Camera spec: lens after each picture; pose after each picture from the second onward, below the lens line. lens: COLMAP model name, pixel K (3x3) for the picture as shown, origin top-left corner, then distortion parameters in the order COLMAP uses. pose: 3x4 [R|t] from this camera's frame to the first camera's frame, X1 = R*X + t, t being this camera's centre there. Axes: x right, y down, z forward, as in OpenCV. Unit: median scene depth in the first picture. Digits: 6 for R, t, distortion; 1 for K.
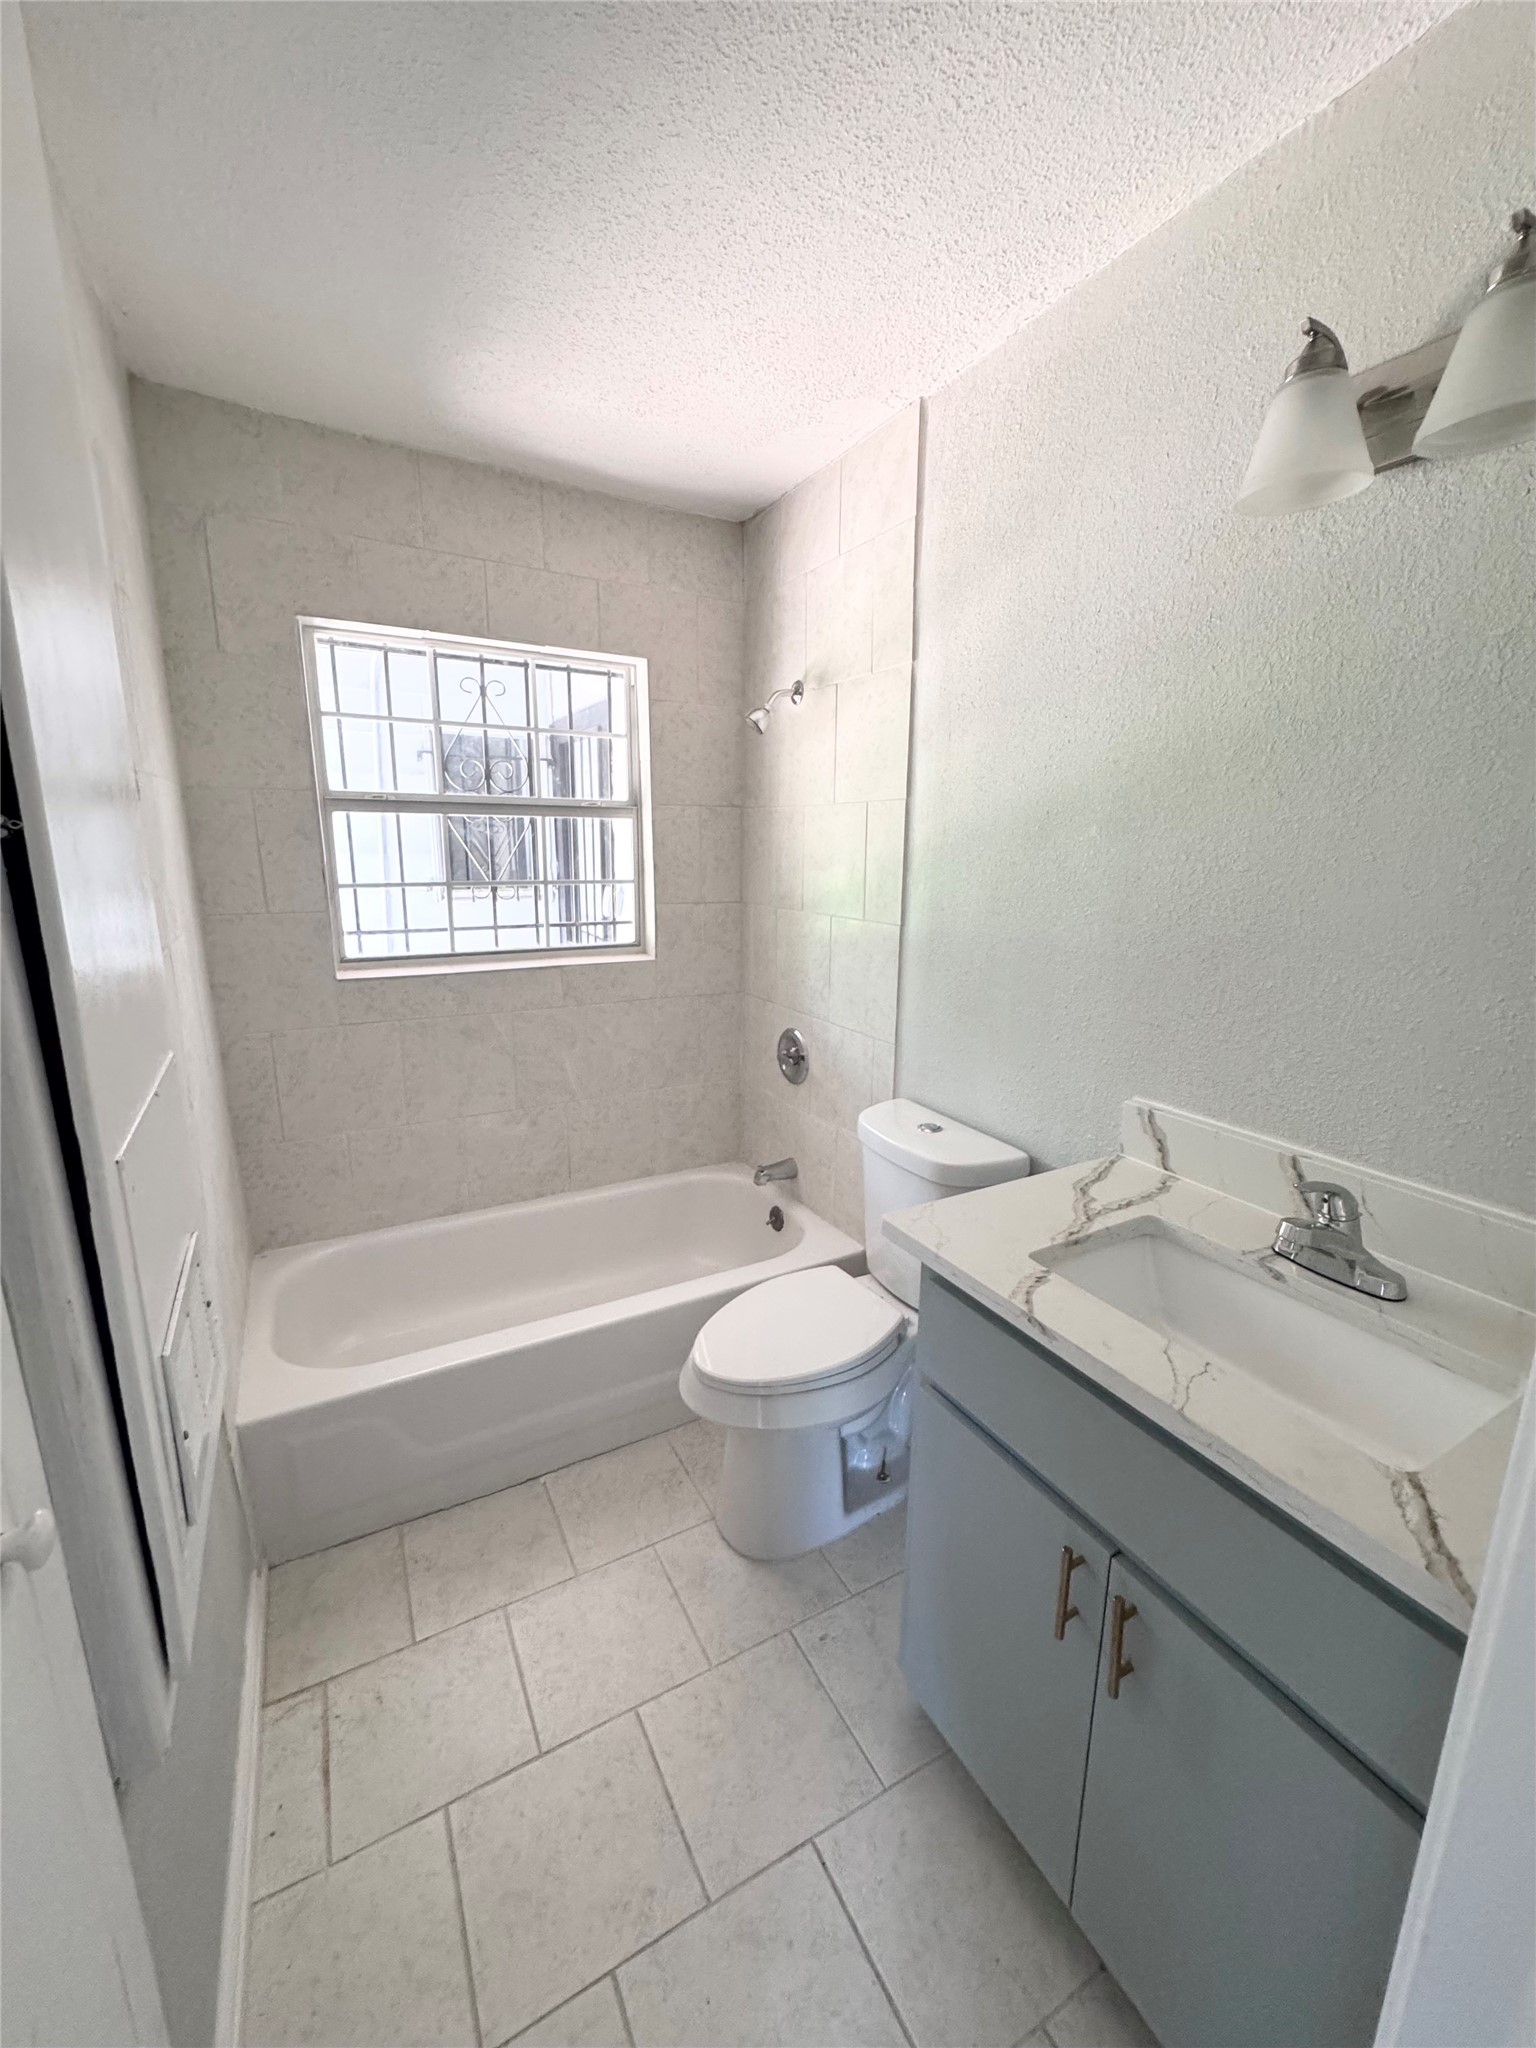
lens RADIAL K [[819.1, 0, 770.1], [0, 819.1, 1023.3], [0, 0, 1]] dist [-0.001867, 0.000108]
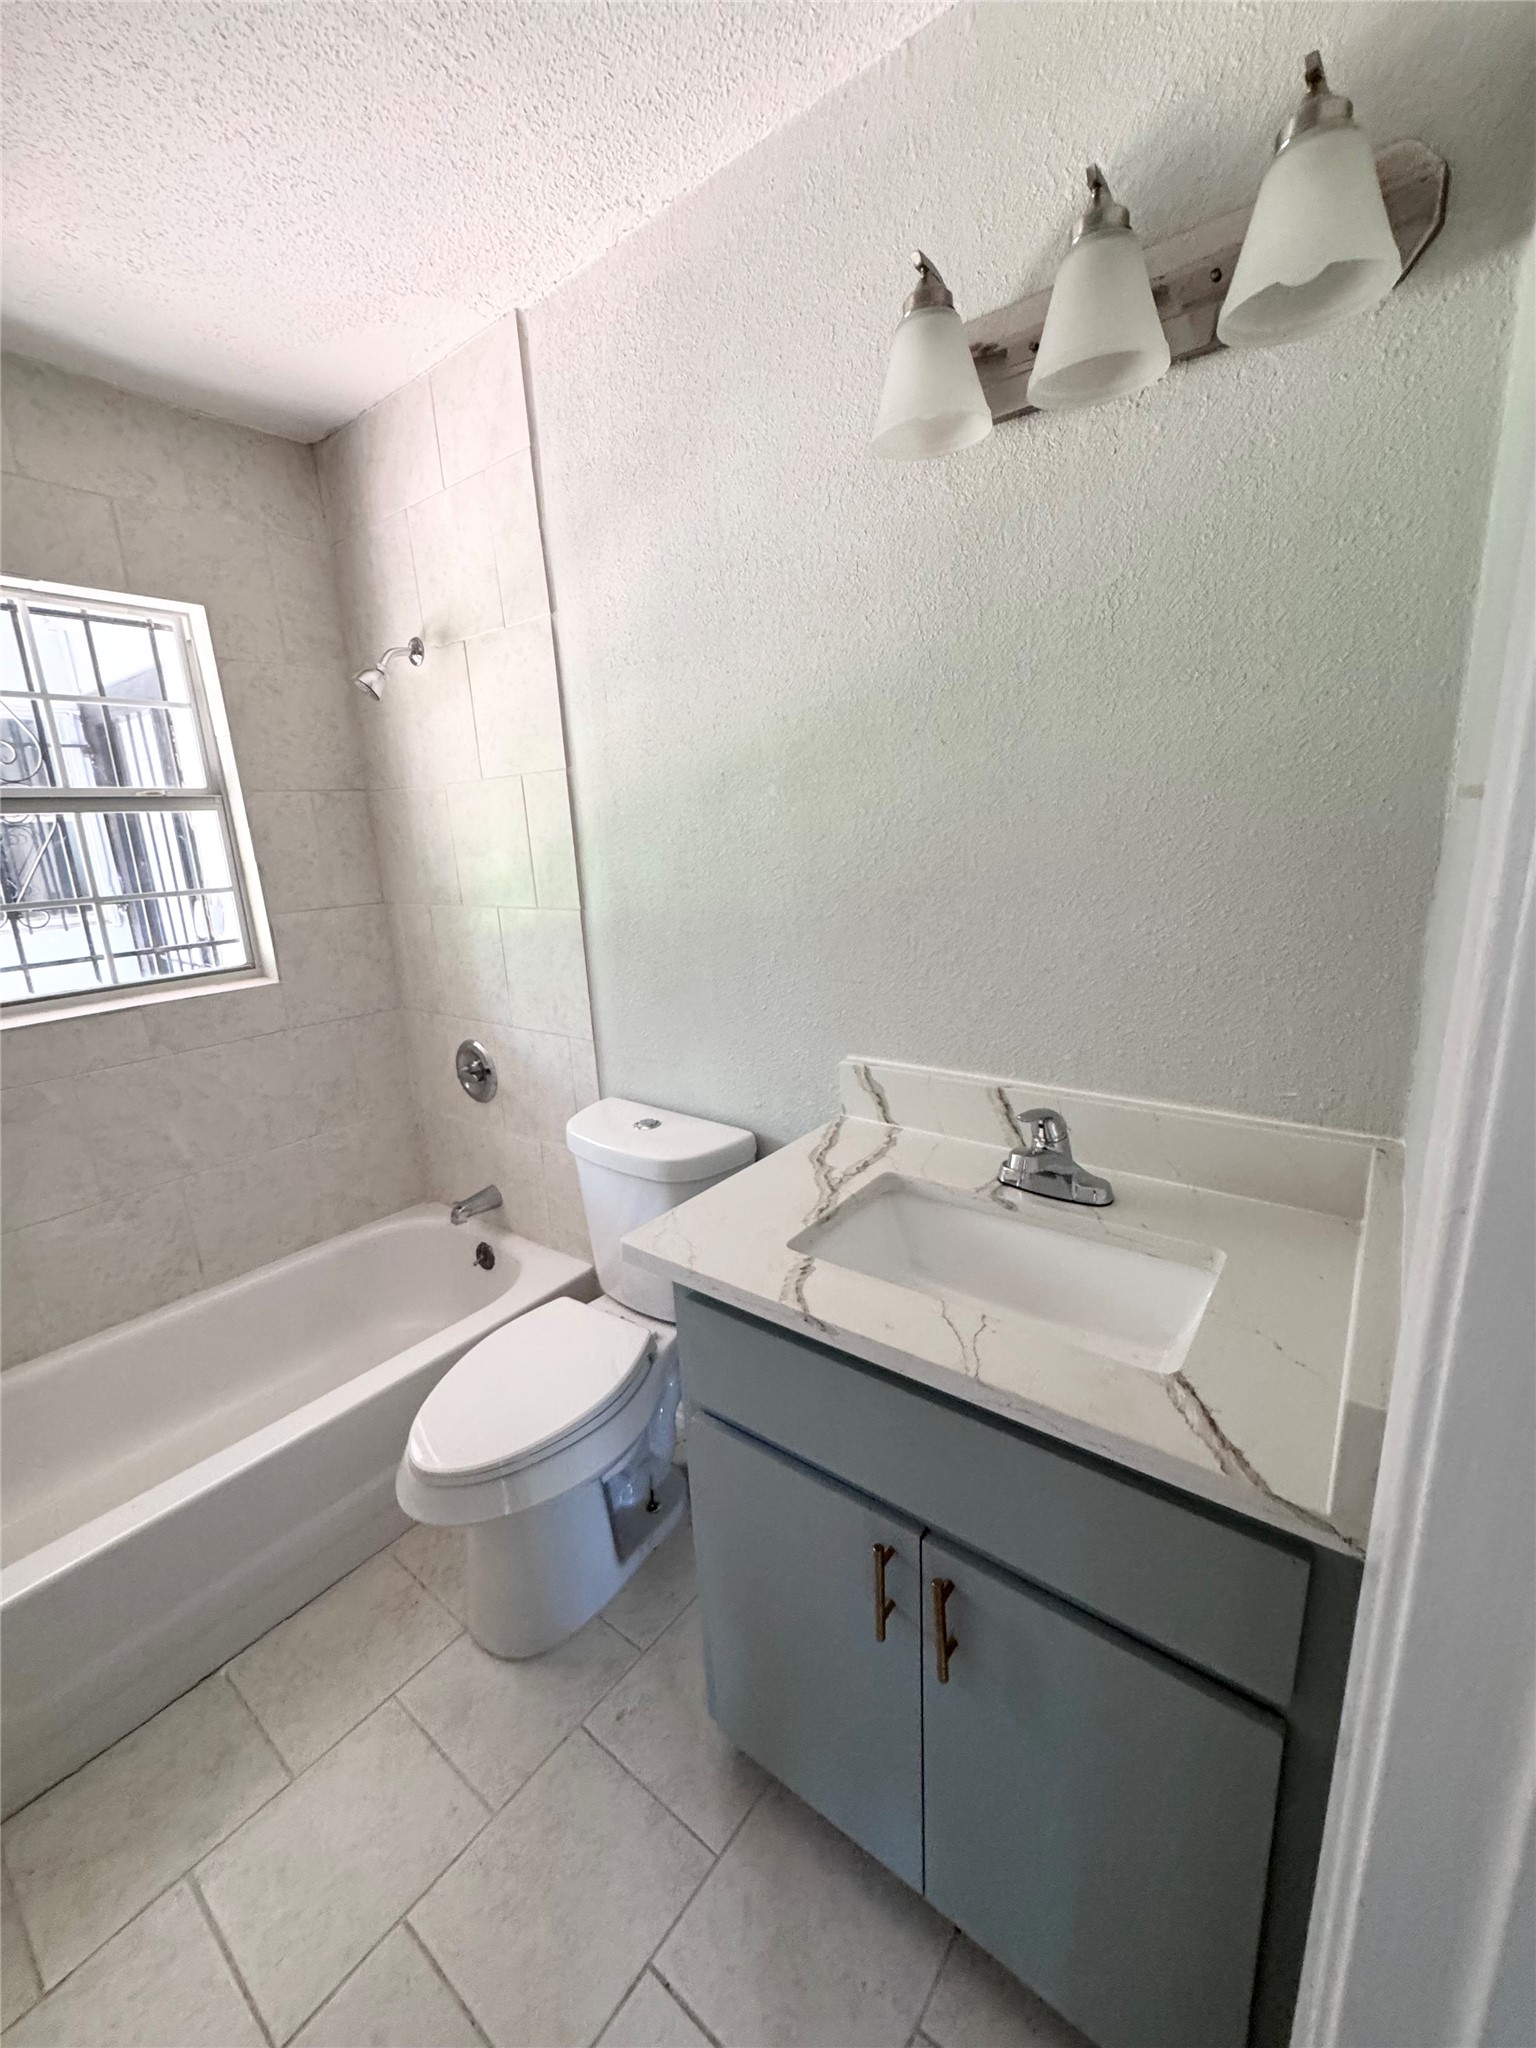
lens RADIAL K [[819.1, 0, 772.1], [0, 819.1, 1021.4], [0, 0, 1]] dist [-0.001867, 0.000108]
pose [[0.914595, -0.146408, 0.376937, -0.008291], [0.141670, 0.989088, 0.040429, -0.004979], [-0.378743, 0.016424, 0.925356, 0.109584]]
